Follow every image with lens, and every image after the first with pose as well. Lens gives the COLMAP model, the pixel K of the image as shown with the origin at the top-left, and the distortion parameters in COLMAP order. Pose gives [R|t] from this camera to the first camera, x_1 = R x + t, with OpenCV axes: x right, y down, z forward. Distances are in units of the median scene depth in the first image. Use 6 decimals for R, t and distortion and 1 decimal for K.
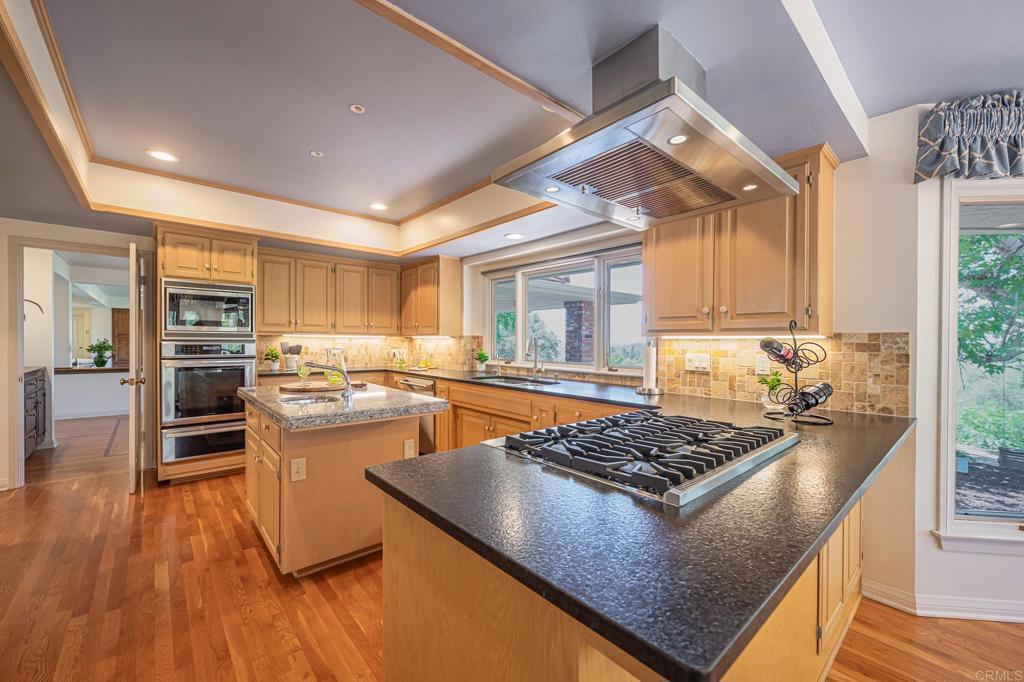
lens RADIAL K [[402.5, 0, 512.0], [0, 402.5, 341.0], [0, 0, 1]] dist [-0.000755, -0.000429]
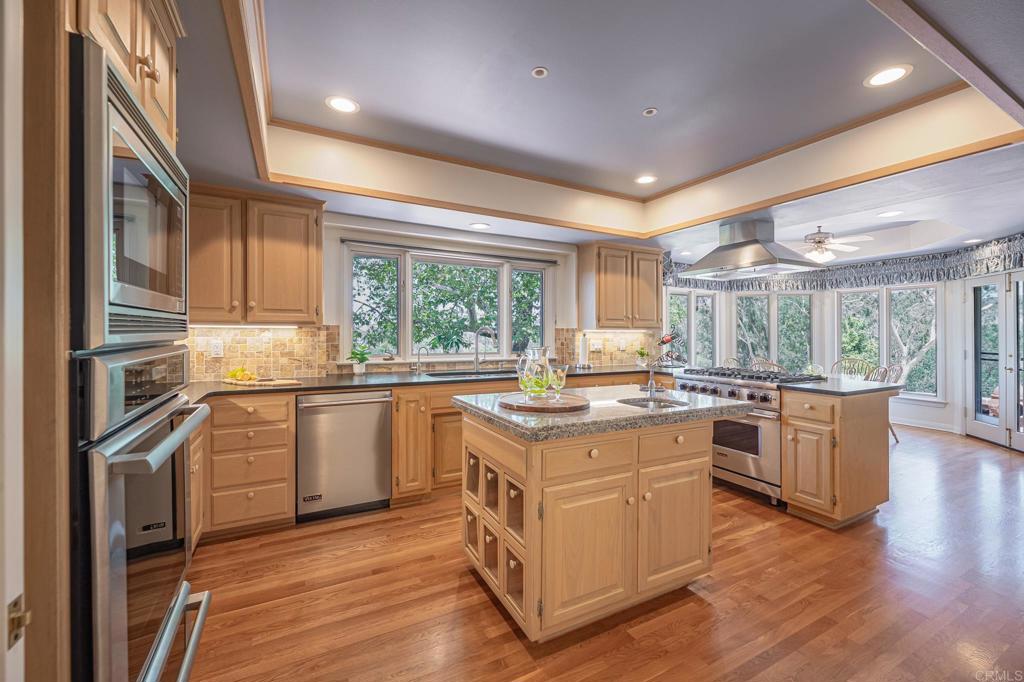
lens RADIAL K [[413.9, 0, 509.4], [0, 413.9, 328.5], [0, 0, 1]] dist [0.001244, 0.000128]
pose [[0.232972, 0.007212, 0.972457, -1.813022], [-0.001359, 0.999974, -0.007091, -0.009481], [-0.972482, 0.000330, 0.232976, 1.313844]]
